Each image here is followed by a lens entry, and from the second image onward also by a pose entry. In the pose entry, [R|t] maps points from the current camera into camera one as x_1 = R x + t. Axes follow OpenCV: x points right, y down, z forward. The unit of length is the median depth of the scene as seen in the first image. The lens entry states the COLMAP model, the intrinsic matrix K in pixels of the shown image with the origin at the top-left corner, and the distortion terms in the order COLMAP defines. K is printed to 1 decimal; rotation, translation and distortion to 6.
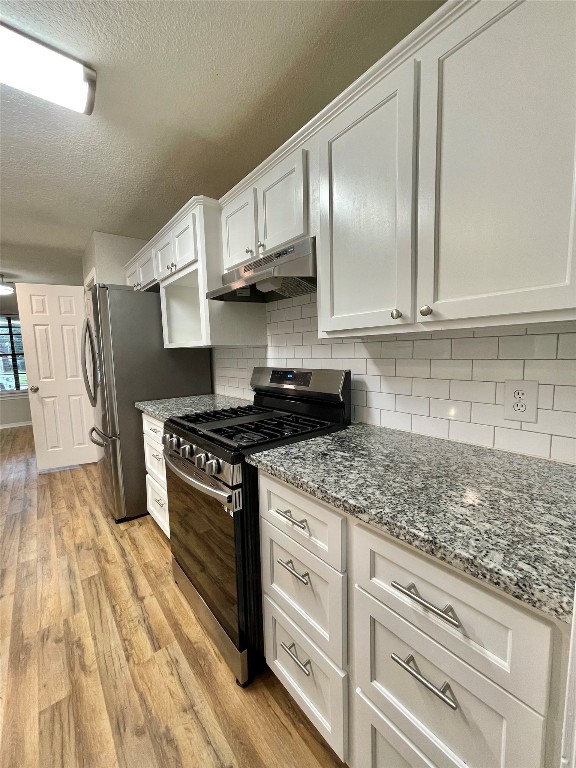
lens RADIAL K [[309.0, 0, 286.5], [0, 309.0, 379.9], [0, 0, 1]] dist [0.003316, -0.000561]
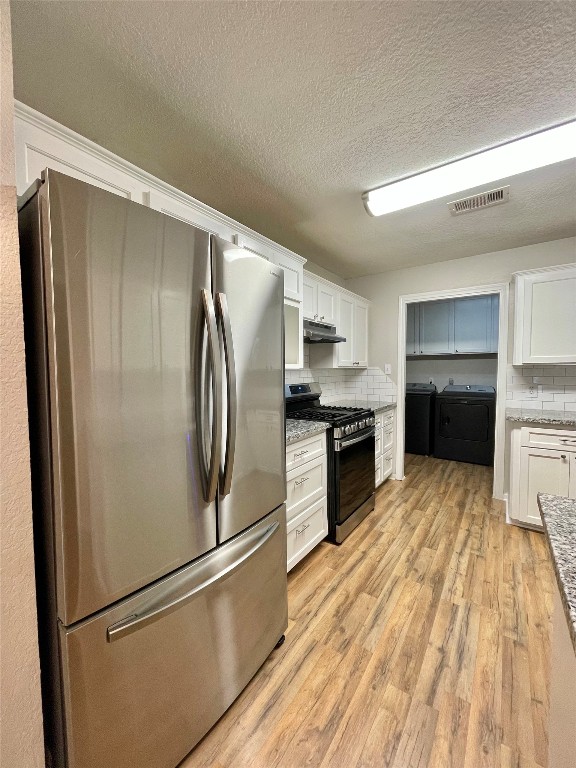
lens RADIAL K [[309.0, 0, 290.3], [0, 309.0, 385.0], [0, 0, 1]] dist [0.003316, -0.000561]
pose [[-0.277489, -0.018162, 0.960557, -1.759629], [0.107299, 0.992980, 0.049772, -0.130280], [-0.954718, 0.116878, -0.273592, 1.680063]]
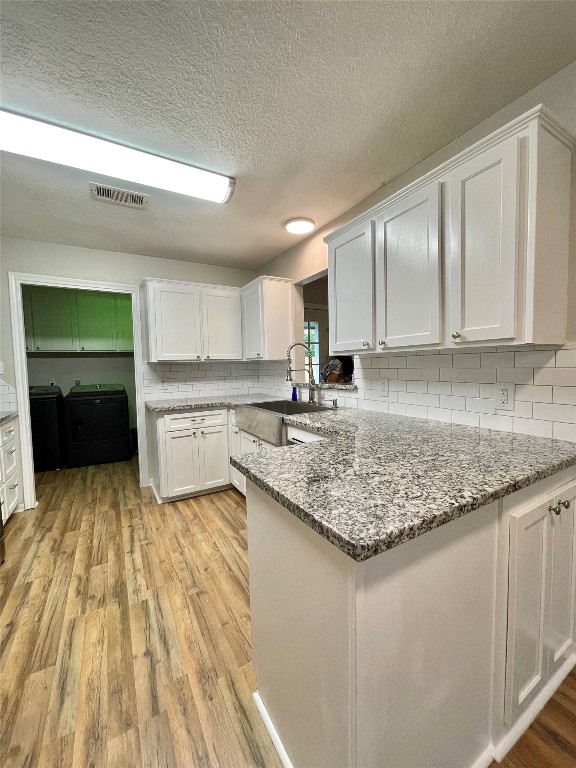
lens RADIAL K [[309.0, 0, 285.4], [0, 309.0, 385.4], [0, 0, 1]] dist [0.003316, -0.000561]
pose [[-0.985476, 0.039562, 0.165141, -1.576150], [0.065589, 0.985694, 0.155262, -0.120072], [-0.156636, 0.163839, -0.973972, 1.769781]]
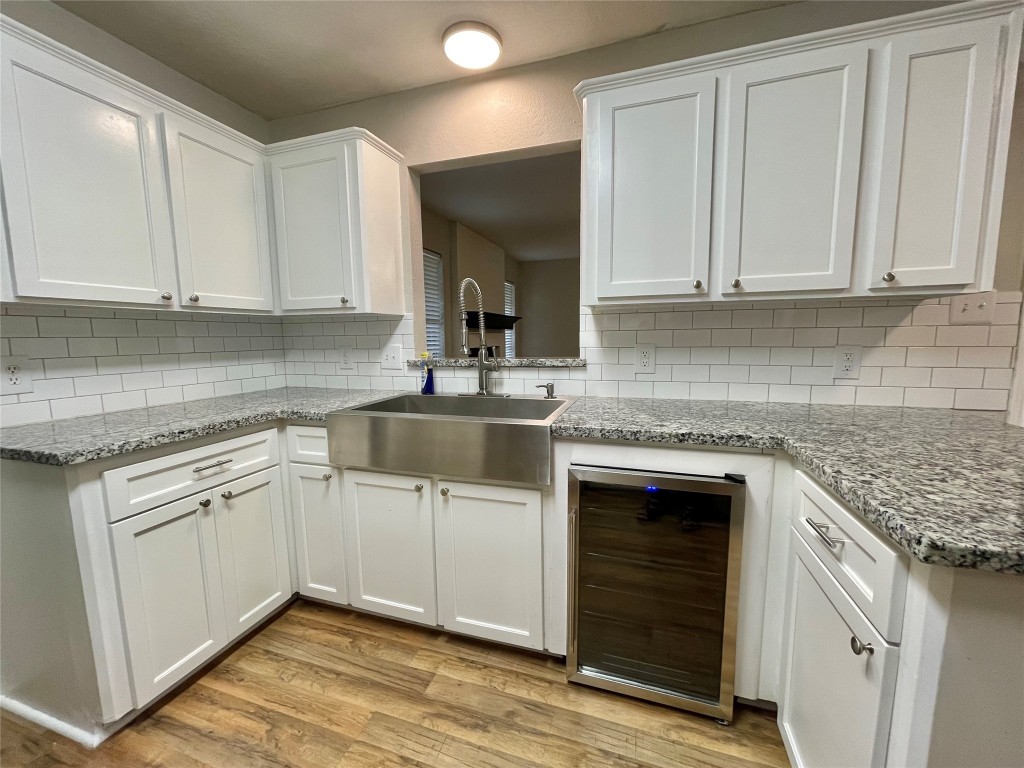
lens RADIAL K [[412.0, 0, 505.2], [0, 412.0, 385.6], [0, 0, 1]] dist [0.003316, -0.000561]
pose [[-0.840648, 0.101680, -0.531951, -0.799031], [-0.017808, 0.976497, 0.214795, -0.045347], [0.541289, 0.190040, -0.819080, 1.138088]]
